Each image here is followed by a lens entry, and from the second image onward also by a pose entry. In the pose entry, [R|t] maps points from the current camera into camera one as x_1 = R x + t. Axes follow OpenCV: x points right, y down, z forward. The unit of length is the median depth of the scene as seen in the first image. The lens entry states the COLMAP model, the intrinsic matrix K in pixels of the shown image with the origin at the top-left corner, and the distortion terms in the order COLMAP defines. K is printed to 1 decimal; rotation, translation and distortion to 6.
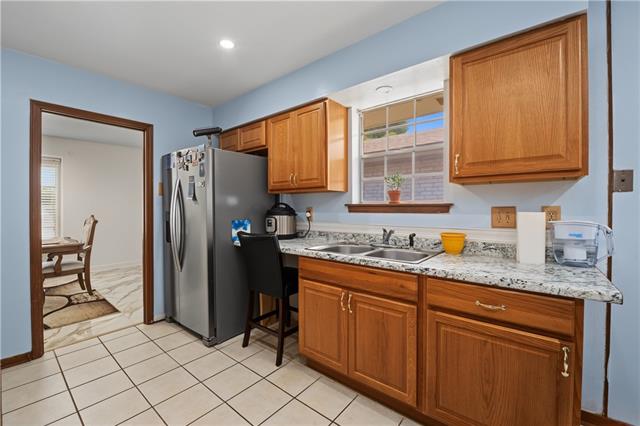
lens RADIAL K [[264.8, 0, 322.4], [0, 264.8, 210.4], [0, 0, 1]] dist [-0.010061, -0.000550]
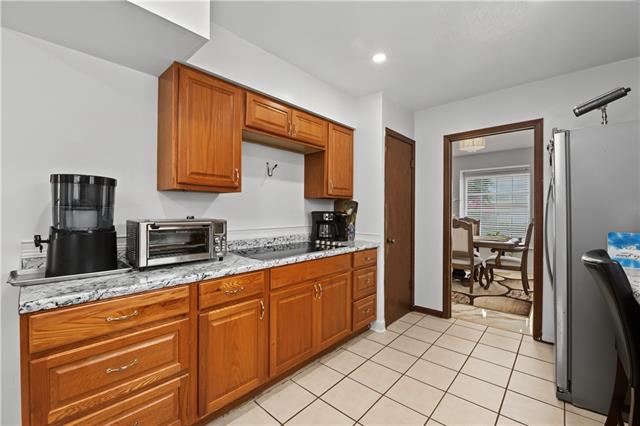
lens RADIAL K [[270.1, 0, 326.6], [0, 270.1, 209.1], [0, 0, 1]] dist [-0.001802, -0.000472]
pose [[-0.033847, -0.004375, -0.999417, 0.326747], [-0.012369, 0.999916, -0.003958, -0.006626], [0.999350, 0.012227, -0.033898, 0.340633]]
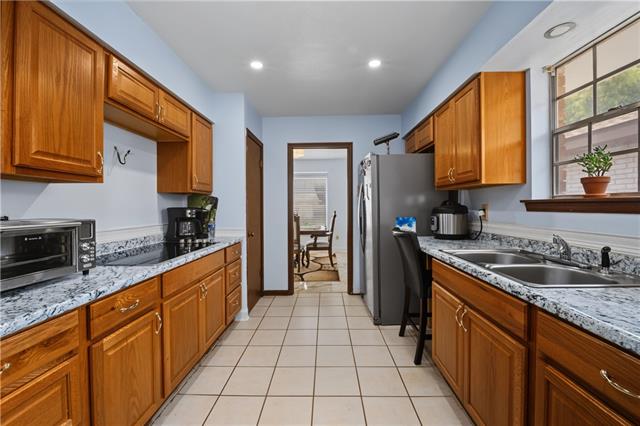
lens RADIAL K [[262.4, 0, 322.0], [0, 262.4, 208.4], [0, 0, 1]] dist [-0.001420, -0.000328]
pose [[0.620619, 0.002934, -0.784107, 0.313995], [-0.000998, 0.999995, 0.002952, -0.001696], [0.784112, -0.001050, 0.620619, 0.087096]]
